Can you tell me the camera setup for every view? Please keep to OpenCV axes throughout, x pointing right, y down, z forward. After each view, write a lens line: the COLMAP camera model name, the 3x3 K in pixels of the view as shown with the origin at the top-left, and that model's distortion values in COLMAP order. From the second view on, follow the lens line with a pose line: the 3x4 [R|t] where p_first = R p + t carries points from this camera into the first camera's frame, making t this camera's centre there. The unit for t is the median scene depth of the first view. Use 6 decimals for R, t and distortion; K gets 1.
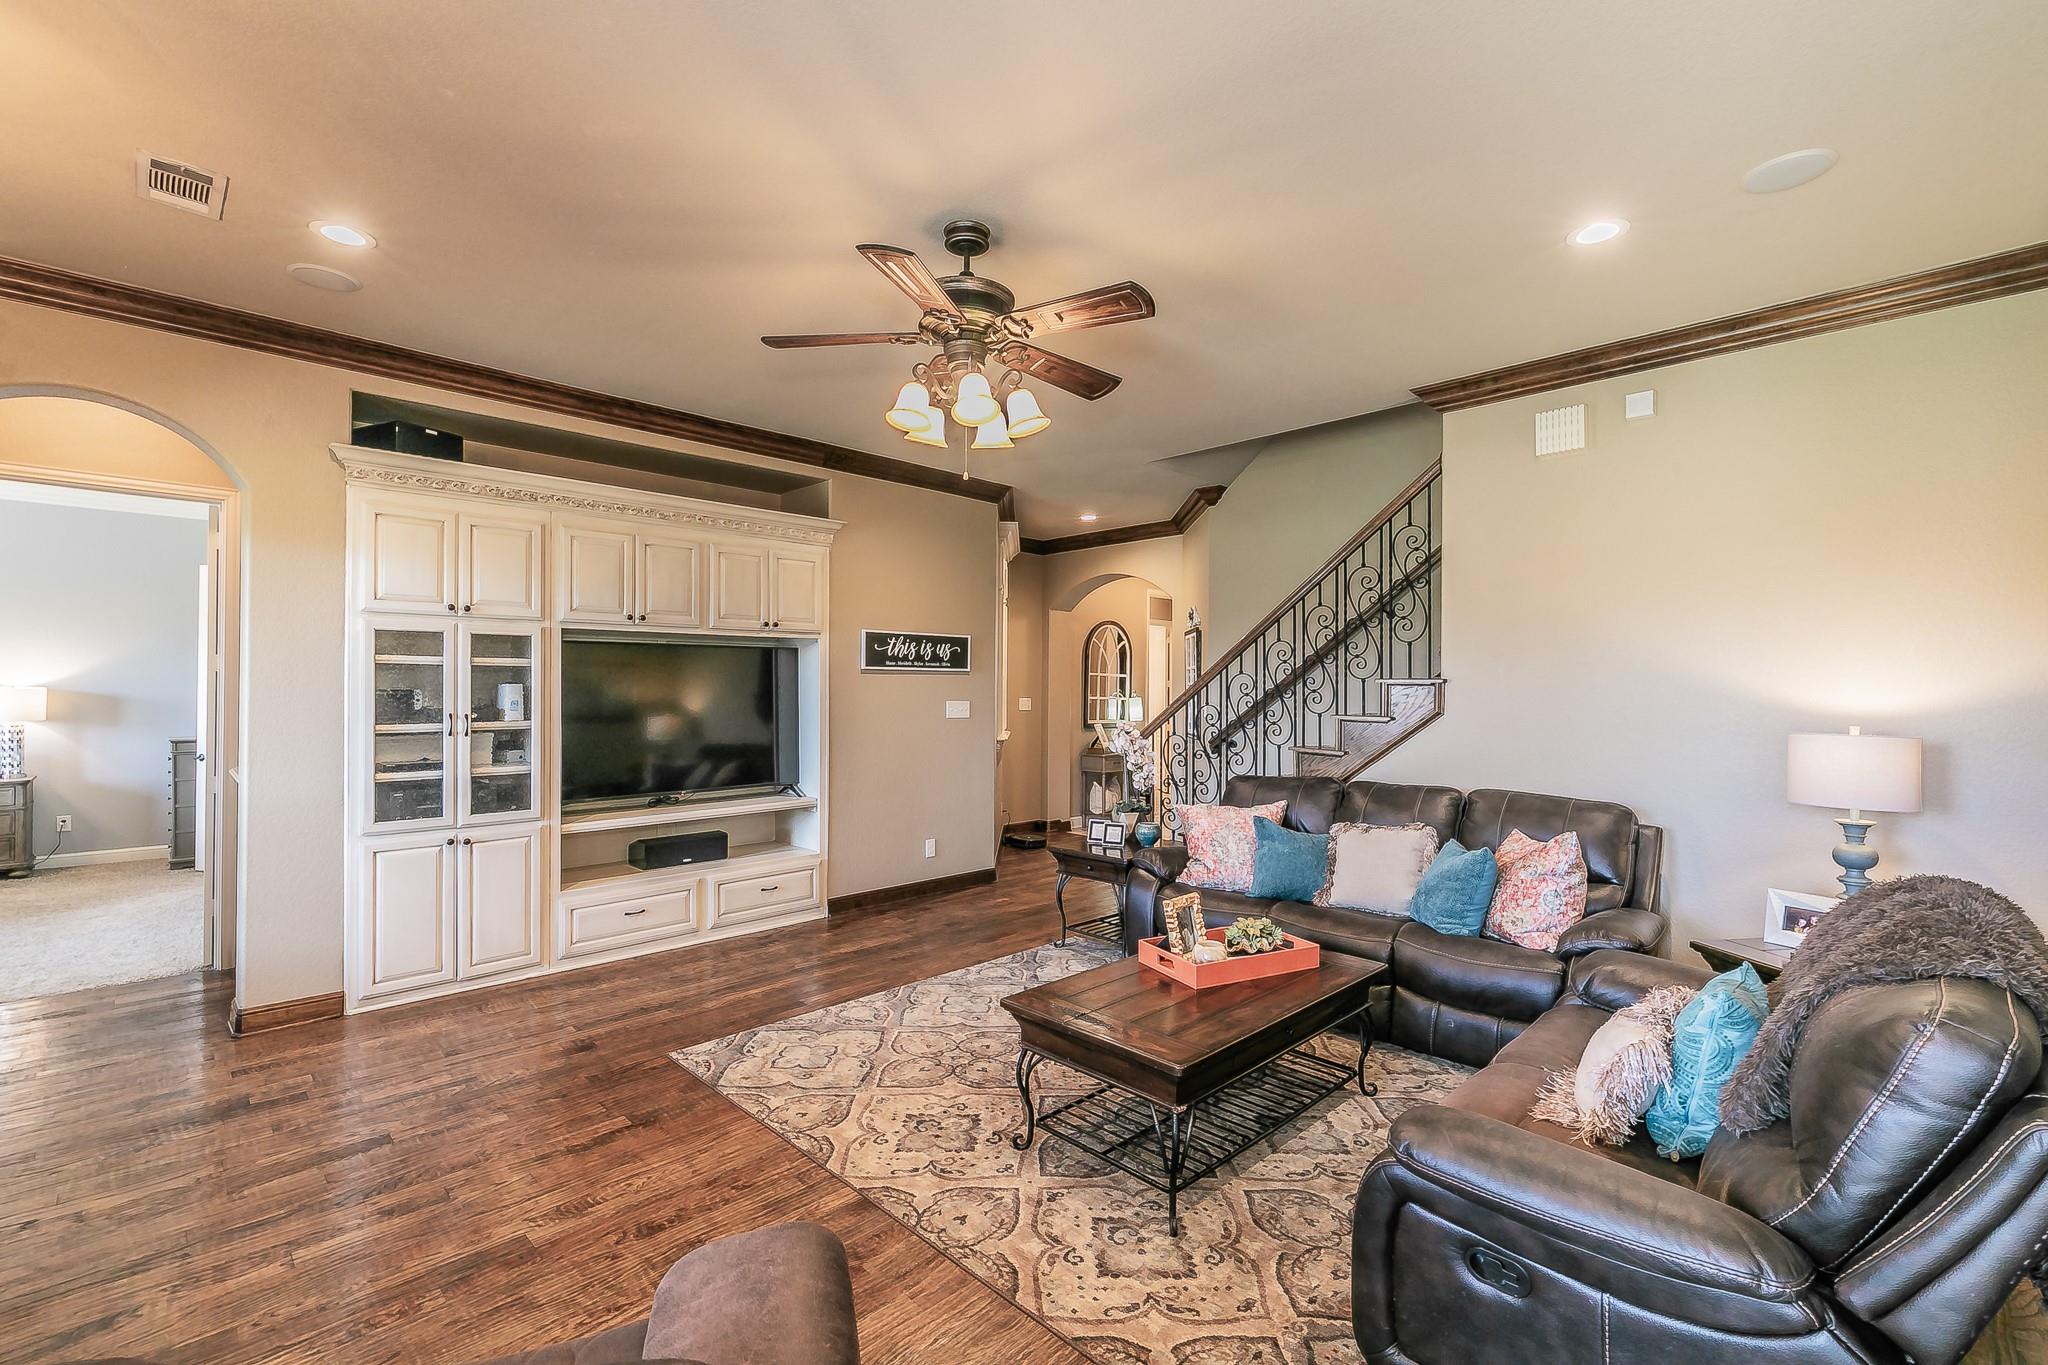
lens RADIAL K [[887.7, 0, 1032.2], [0, 887.7, 681.8], [0, 0, 1]] dist [-0.000644, 0.000759]
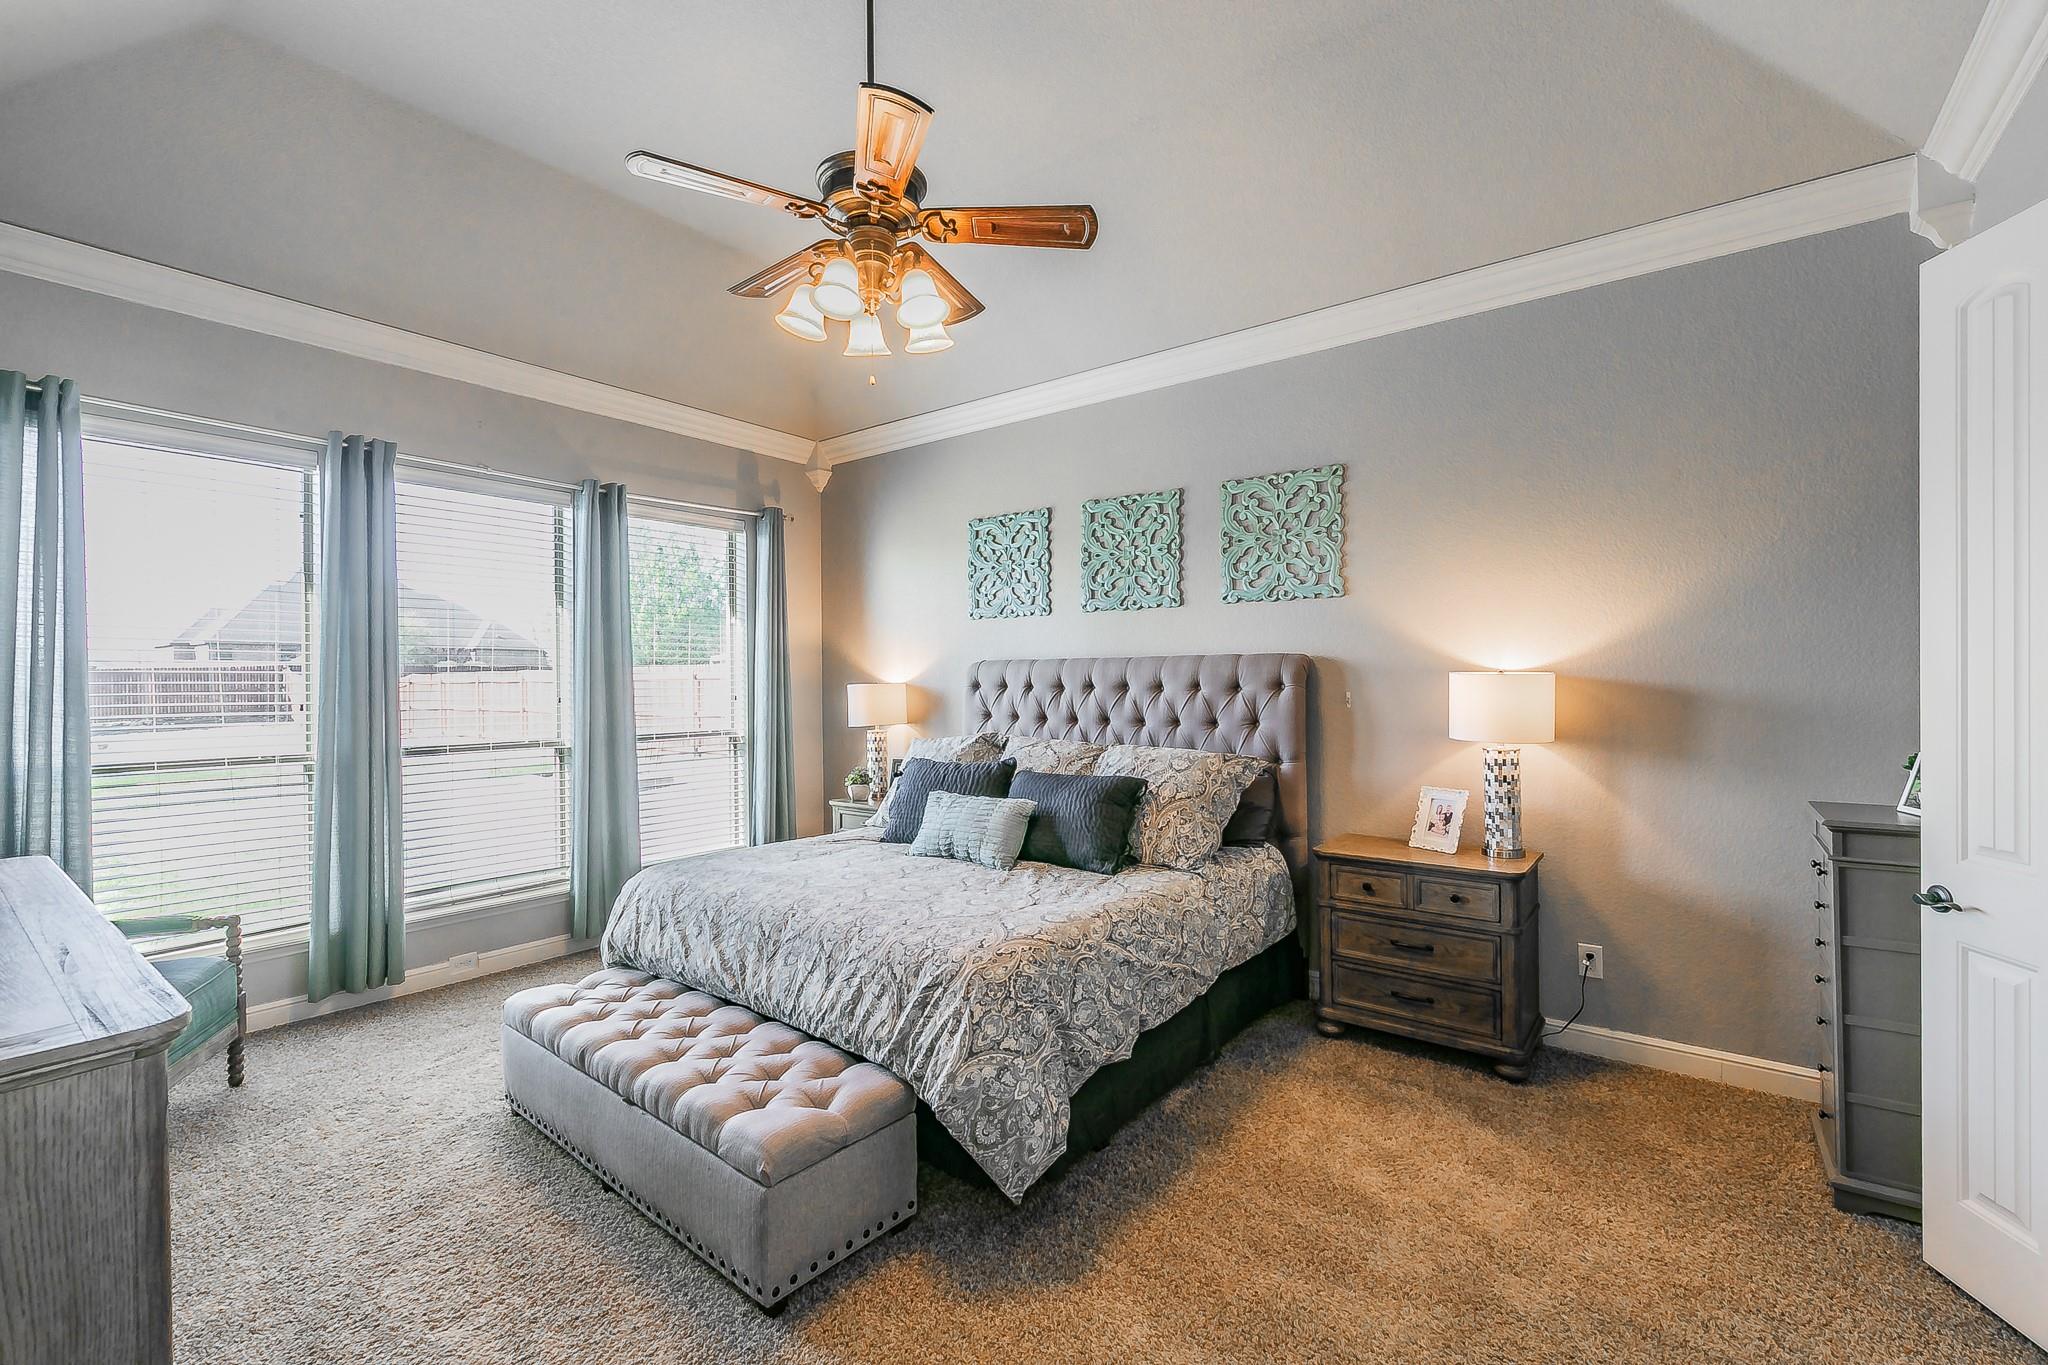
lens RADIAL K [[887.7, 0, 1022.5], [0, 887.7, 691.0], [0, 0, 1]] dist [-0.000644, 0.000759]
pose [[0.146907, -0.007992, -0.989118, -0.688085], [0.008964, 0.999937, -0.006748, 0.017255], [0.989110, -0.007875, 0.146969, 0.653060]]
